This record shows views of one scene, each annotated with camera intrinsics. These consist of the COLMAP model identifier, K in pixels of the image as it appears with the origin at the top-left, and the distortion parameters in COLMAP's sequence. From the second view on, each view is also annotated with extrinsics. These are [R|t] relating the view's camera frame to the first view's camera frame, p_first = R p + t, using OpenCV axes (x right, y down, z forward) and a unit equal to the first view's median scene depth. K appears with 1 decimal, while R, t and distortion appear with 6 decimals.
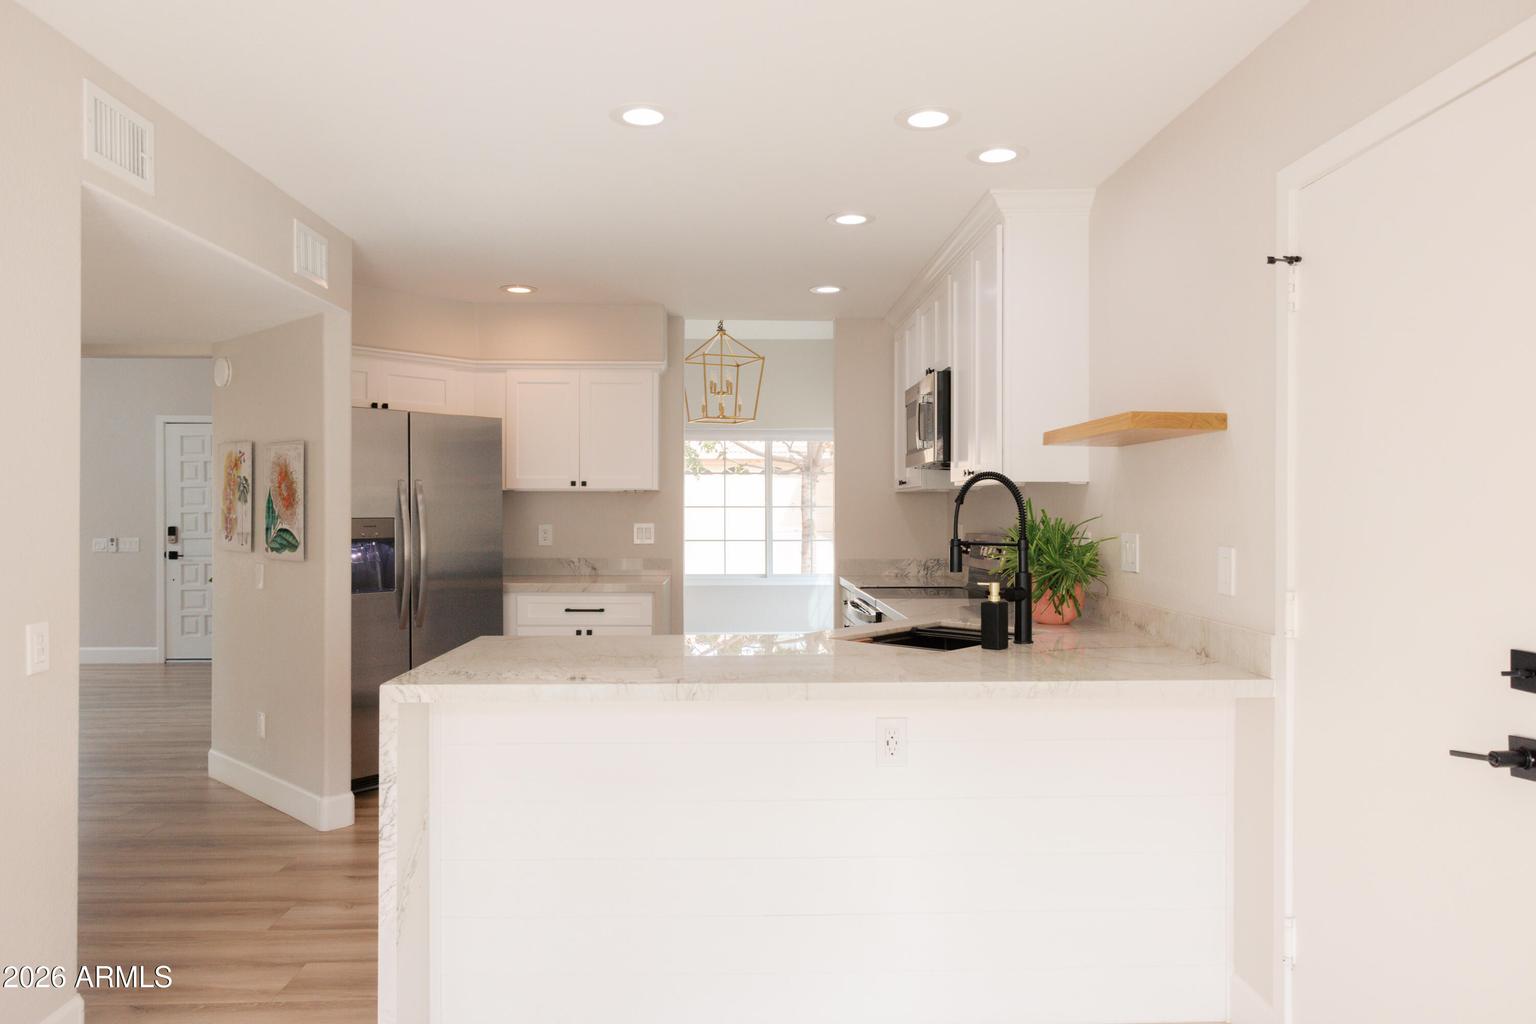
lens RADIAL K [[1036.2, 0, 765.7], [0, 1036.2, 511.7], [0, 0, 1]] dist [-0.004467, 0.006456]
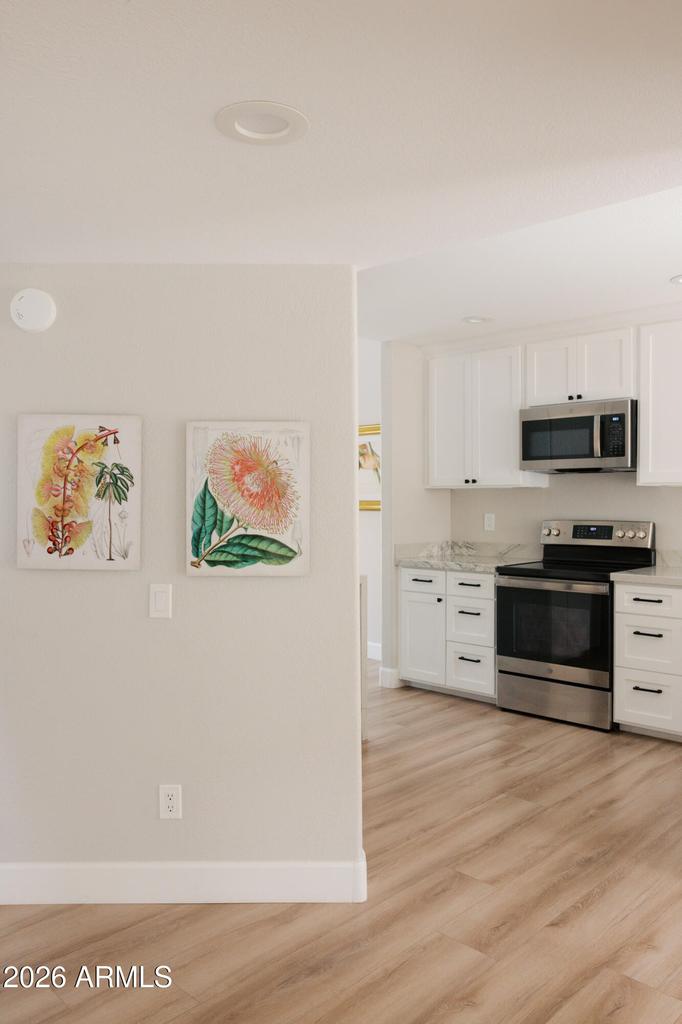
lens RADIAL K [[807.5, 0, 339.9], [0, 807.5, 511.0], [0, 0, 1]] dist [-0.002206, 0.005053]
pose [[0.713275, -0.014242, 0.700740, -0.842340], [0.003321, 0.999851, 0.016941, -0.011287], [-0.700877, -0.009757, 0.713216, 0.533436]]
